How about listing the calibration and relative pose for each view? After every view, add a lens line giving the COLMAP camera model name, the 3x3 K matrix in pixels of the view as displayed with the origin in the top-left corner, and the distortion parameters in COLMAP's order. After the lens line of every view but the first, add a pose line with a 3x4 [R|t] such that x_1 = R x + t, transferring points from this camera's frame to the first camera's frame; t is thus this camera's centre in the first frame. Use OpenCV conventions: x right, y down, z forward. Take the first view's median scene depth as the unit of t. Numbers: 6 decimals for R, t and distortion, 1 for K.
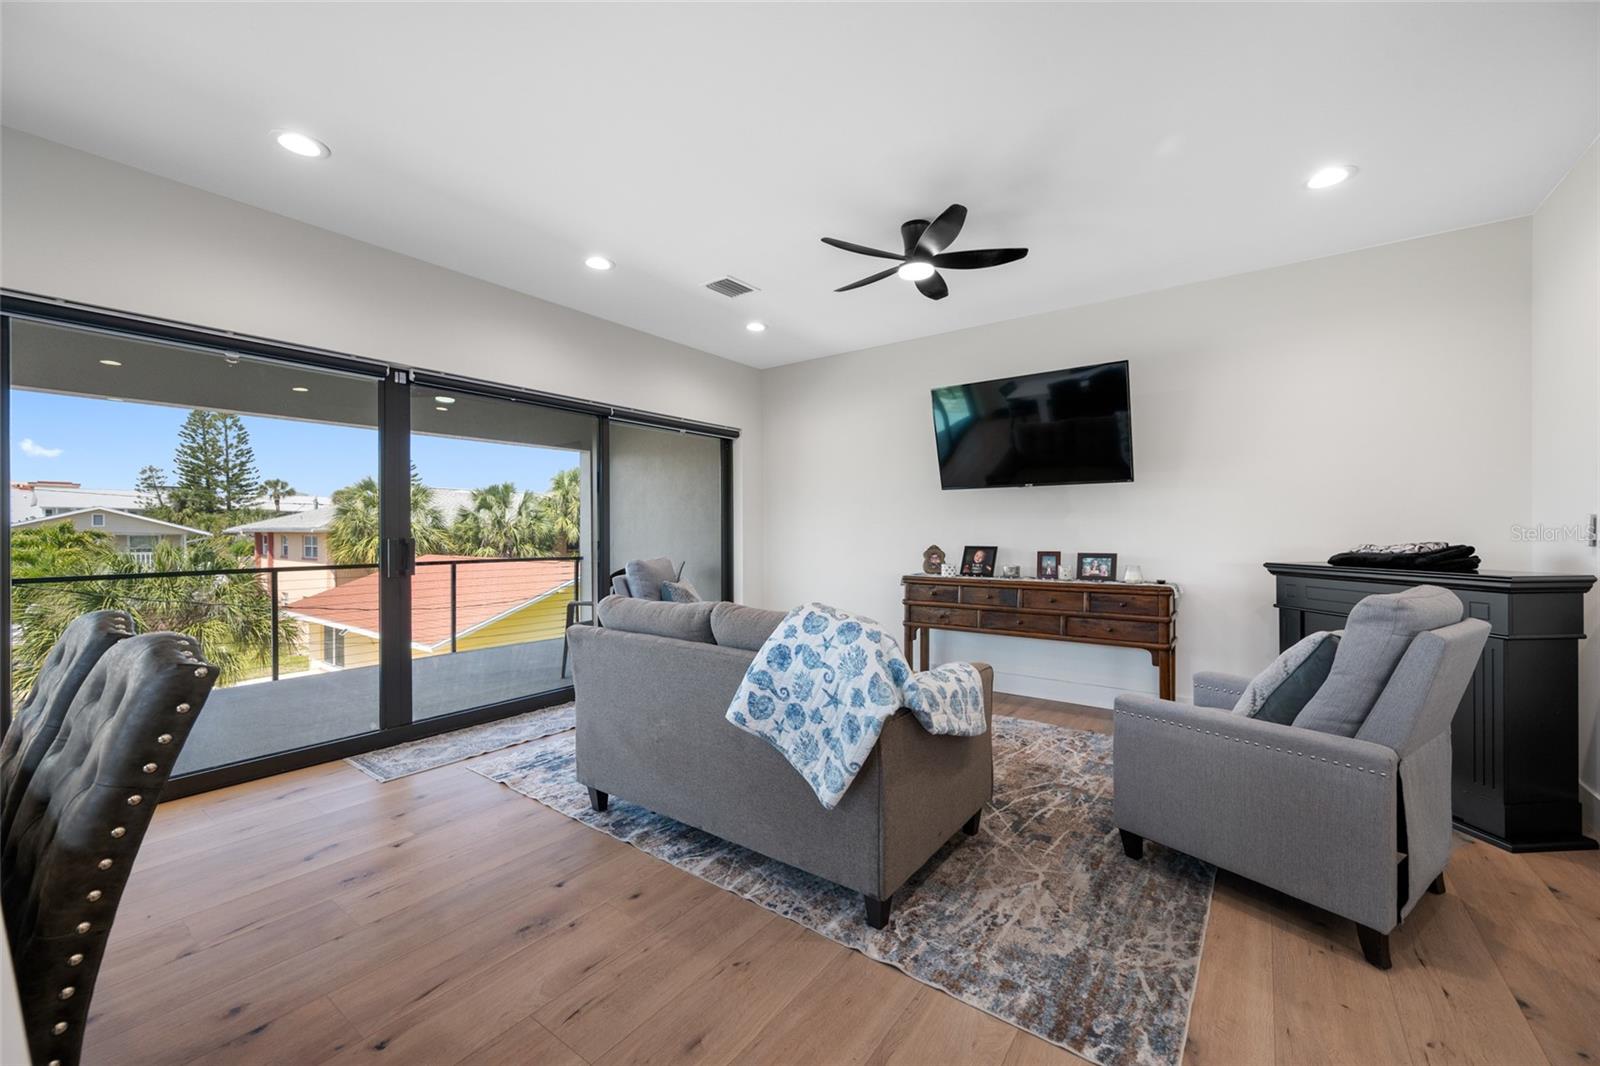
lens RADIAL K [[629.3, 0, 816.9], [0, 629.3, 533.8], [0, 0, 1]] dist [0.000977, -0.000112]
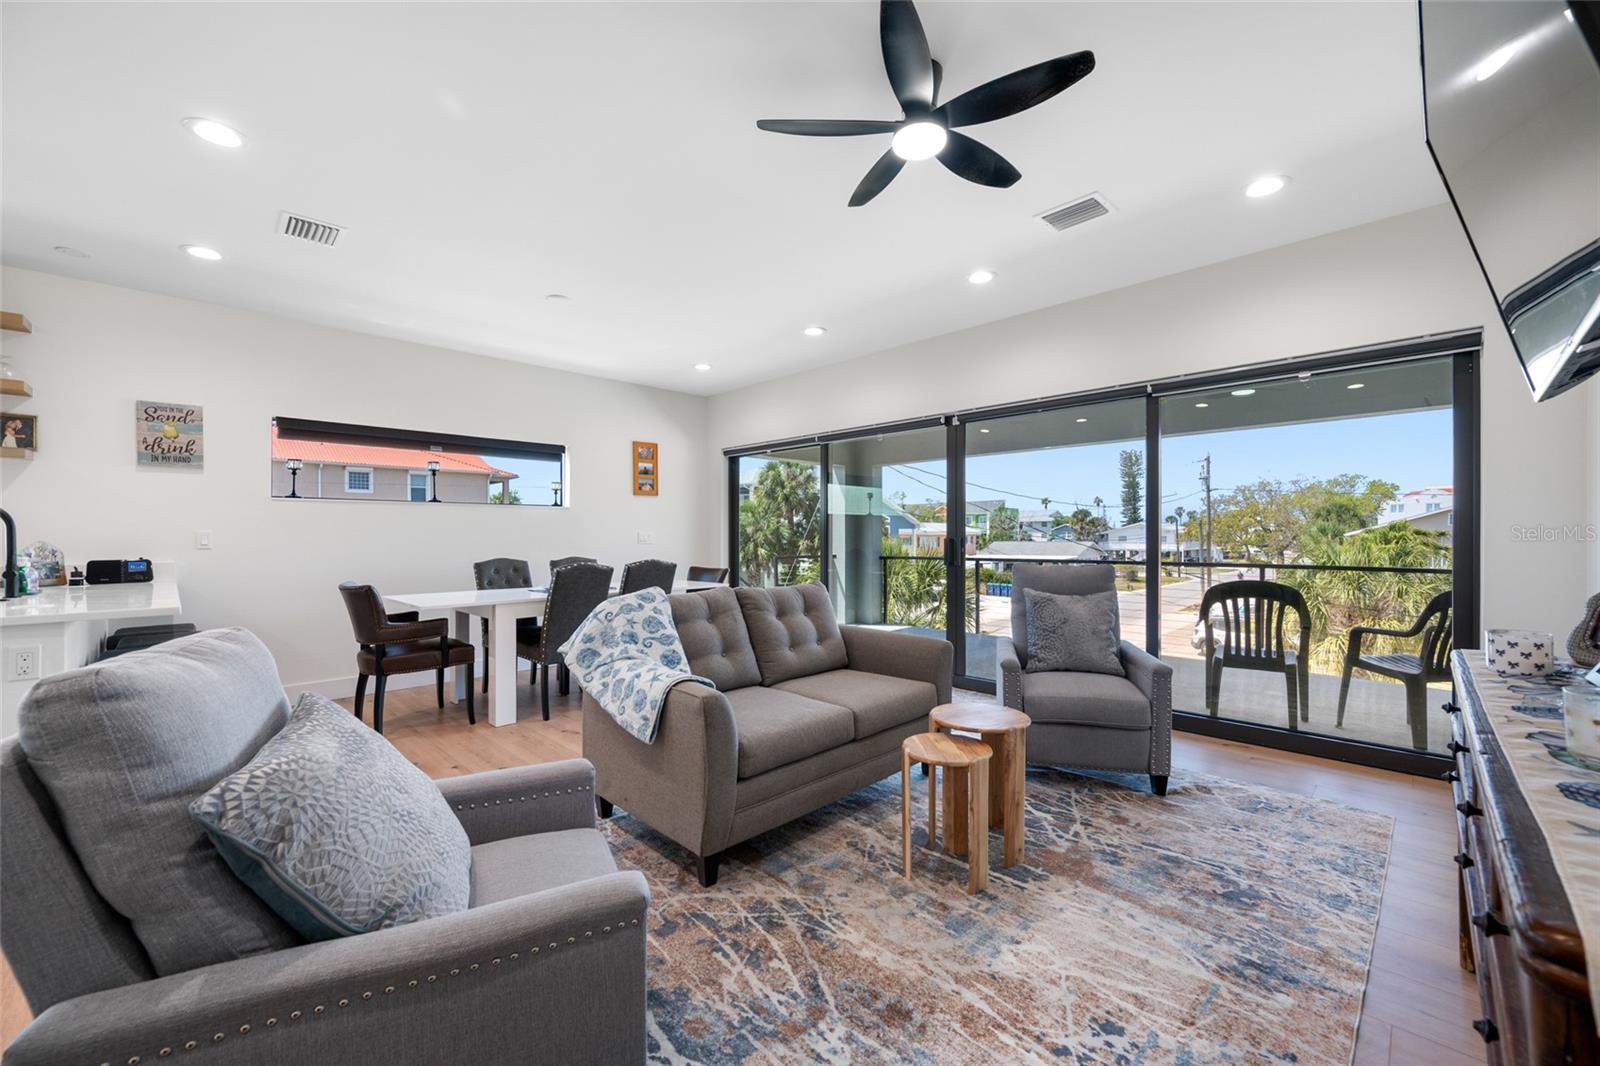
lens RADIAL K [[639.6, 0, 800.0], [0, 639.6, 533.0], [0, 0, 1]] dist [0.000076, 0.000002]
pose [[-0.168971, 0.001176, -0.985620, 0.593038], [0.000516, 0.999999, 0.001105, -0.003664], [0.985621, -0.000322, -0.168971, 0.694966]]
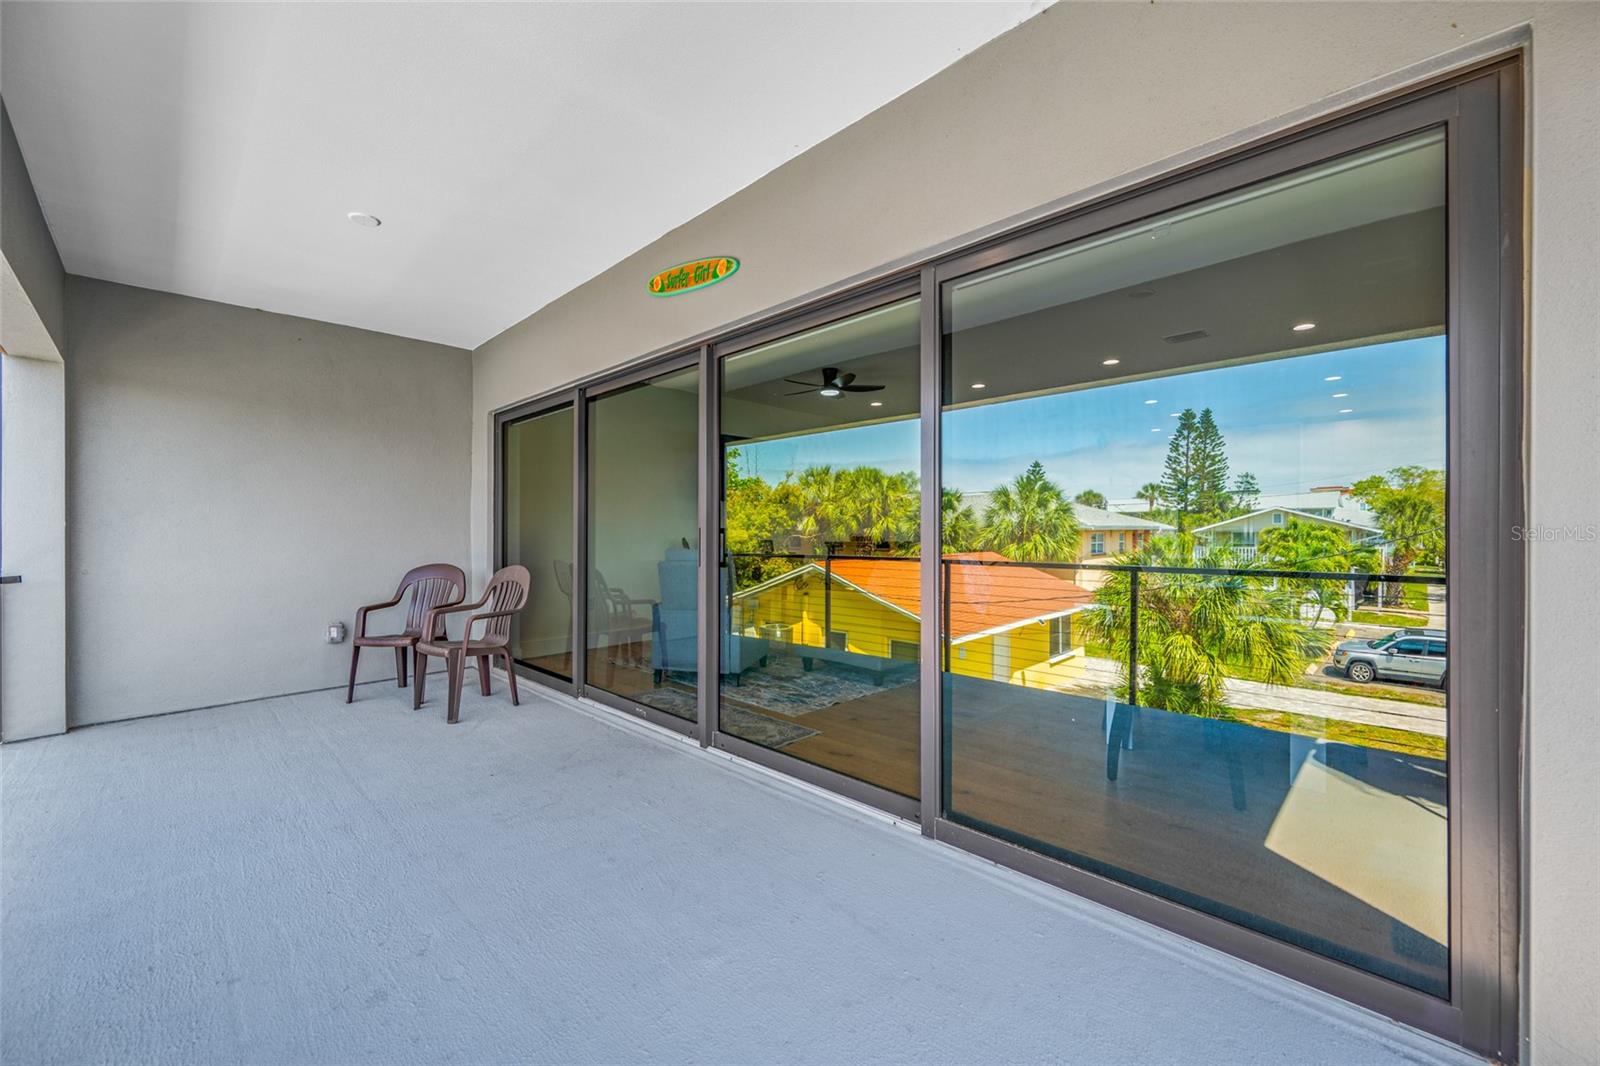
lens RADIAL K [[631.0, 0, 805.1], [0, 631.0, 520.3], [0, 0, 1]] dist [0.000246, -0.000017]
pose [[0.155794, 0.003988, 0.987782, -1.247889], [0.004196, 0.999980, -0.004699, 0.000866], [-0.987781, 0.004877, 0.155774, 0.564770]]
